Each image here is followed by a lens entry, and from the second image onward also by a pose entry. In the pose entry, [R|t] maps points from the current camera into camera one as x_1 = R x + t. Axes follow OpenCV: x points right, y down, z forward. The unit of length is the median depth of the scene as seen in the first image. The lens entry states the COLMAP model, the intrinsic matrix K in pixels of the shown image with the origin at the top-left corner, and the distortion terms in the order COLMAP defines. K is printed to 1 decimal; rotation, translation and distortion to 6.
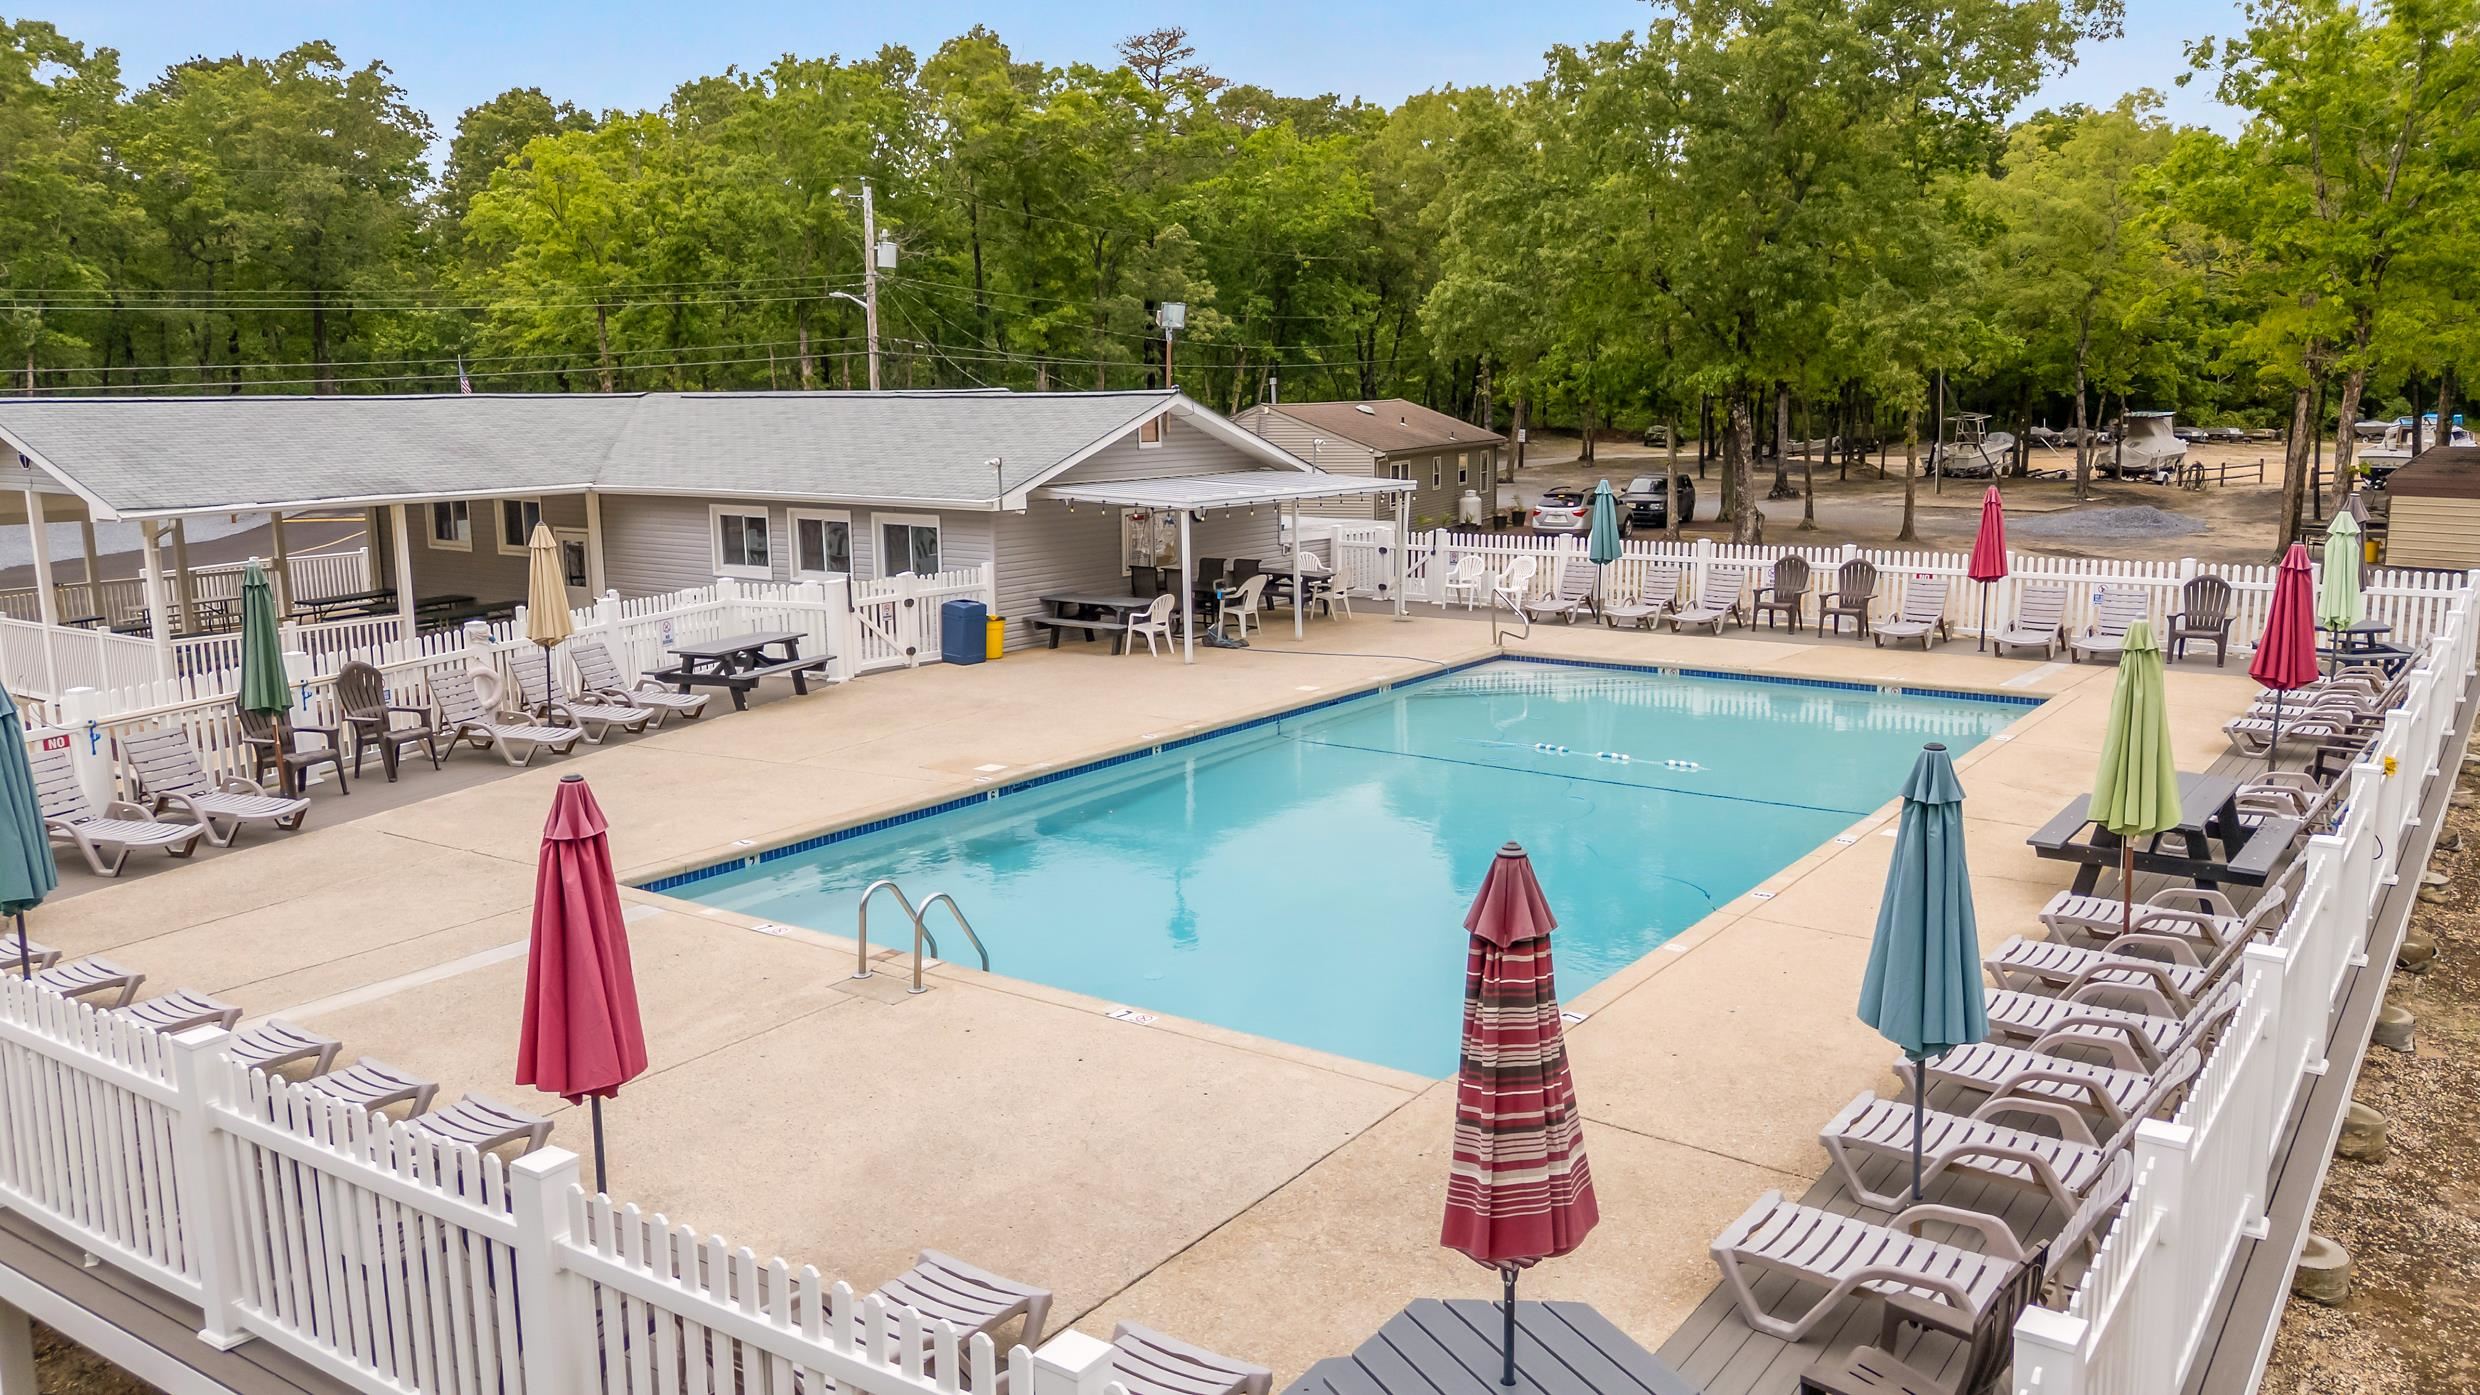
lens RADIAL K [[1825.9, 0, 1247.2], [0, 1825.9, 692.2], [0, 0, 1]] dist [0.088975, -0.081686]
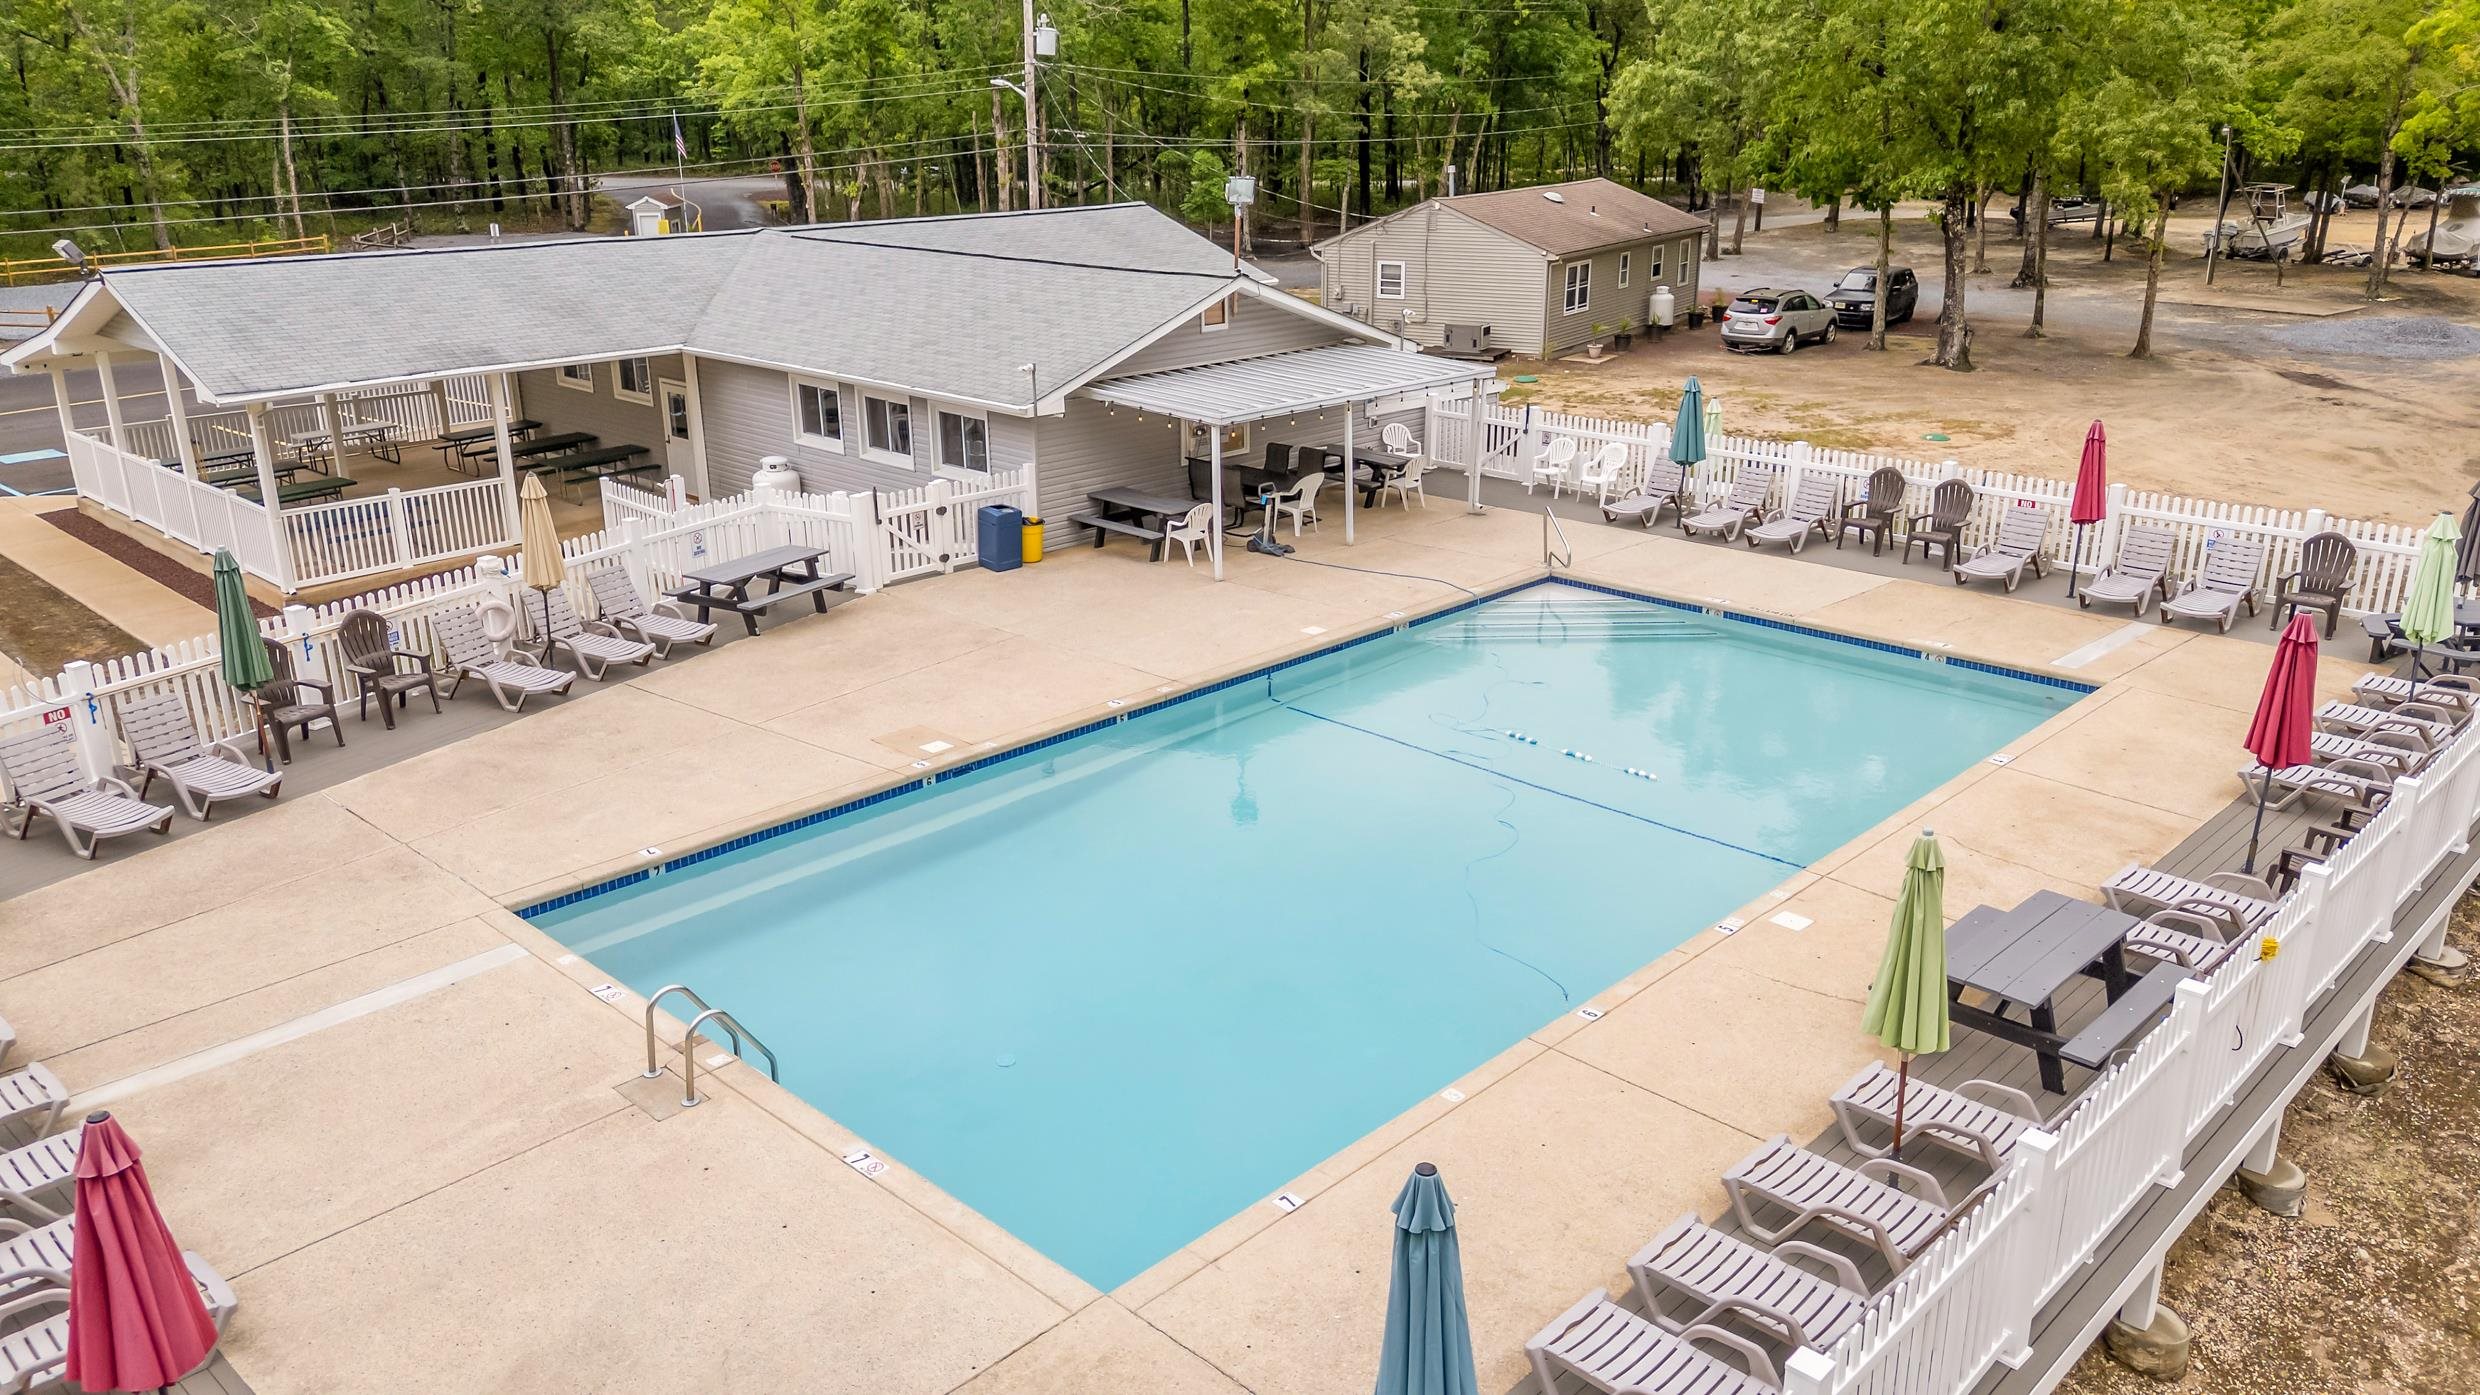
lens RADIAL K [[1825.9, 0, 1247.2], [0, 1825.9, 692.2], [0, 0, 1]] dist [0.088975, -0.081686]
pose [[0.988913, 0.051258, -0.139372, 0.109854], [-0.028790, 0.986909, 0.158685, -0.099969], [0.145681, -0.152913, 0.977443, 0.024228]]
